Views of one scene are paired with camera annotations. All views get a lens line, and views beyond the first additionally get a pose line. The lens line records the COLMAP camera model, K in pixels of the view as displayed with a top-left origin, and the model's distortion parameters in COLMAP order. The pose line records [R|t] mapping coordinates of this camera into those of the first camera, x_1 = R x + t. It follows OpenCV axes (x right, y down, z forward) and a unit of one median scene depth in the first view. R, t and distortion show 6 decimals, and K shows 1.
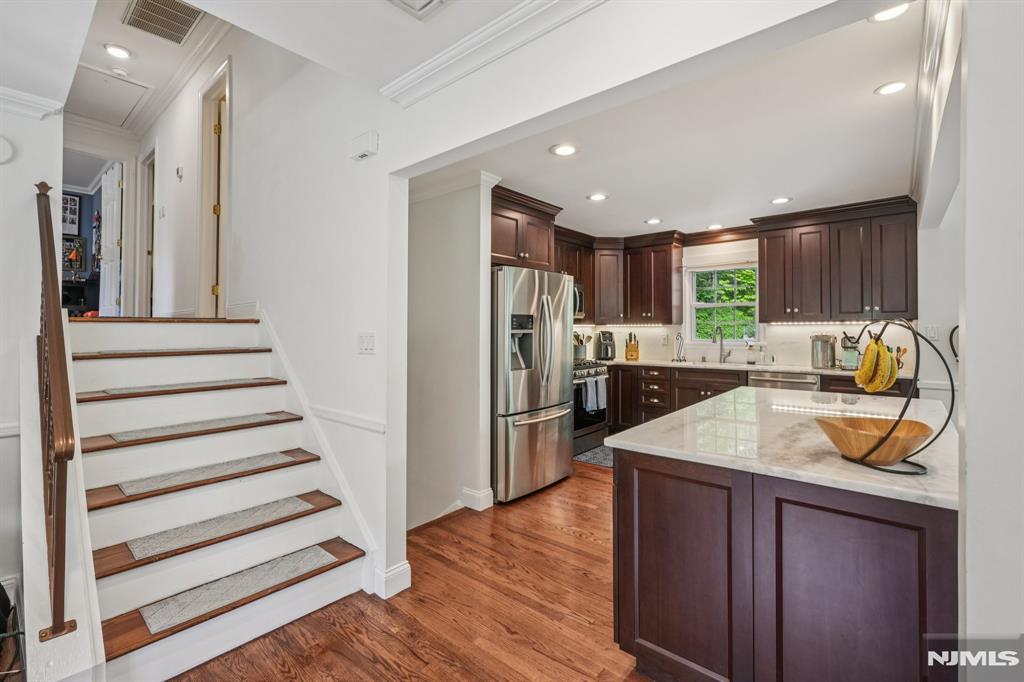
lens RADIAL K [[451.6, 0, 512.0], [0, 451.6, 341.0], [0, 0, 1]] dist [0.000766, 0.000033]
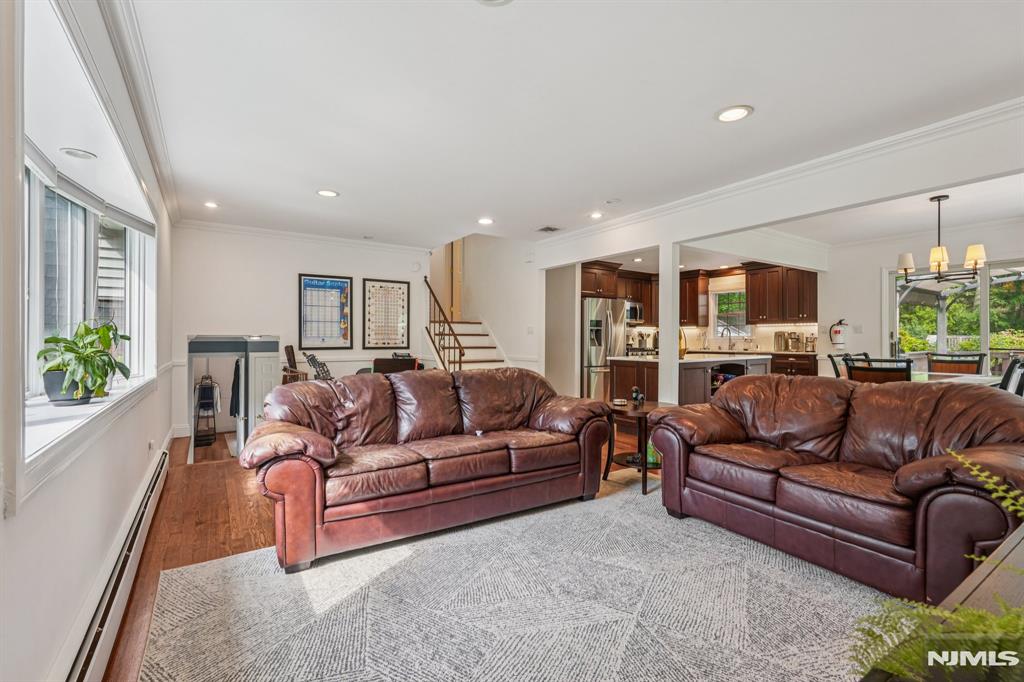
lens RADIAL K [[451.6, 0, 512.0], [0, 451.6, 341.0], [0, 0, 1]] dist [0.000766, 0.000033]
pose [[0.964361, 0.004677, -0.264548, 0.143392], [-0.011378, 0.999652, -0.023804, 0.066251], [0.264345, 0.025966, 0.964079, -0.798126]]
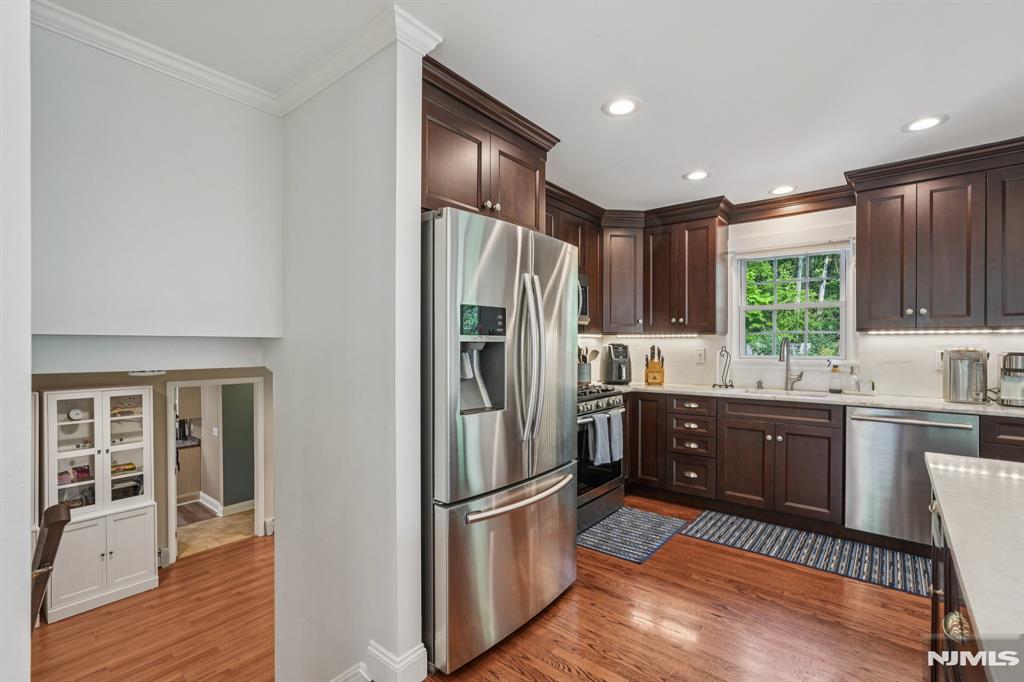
lens RADIAL K [[454.1, 0, 519.3], [0, 454.1, 343.0], [0, 0, 1]] dist [0.000042, -0.000053]
pose [[0.999363, 0.005925, 0.035206, 0.032127], [-0.004847, 0.999520, -0.030602, -0.000572], [-0.035371, 0.030412, 0.998911, 0.342713]]
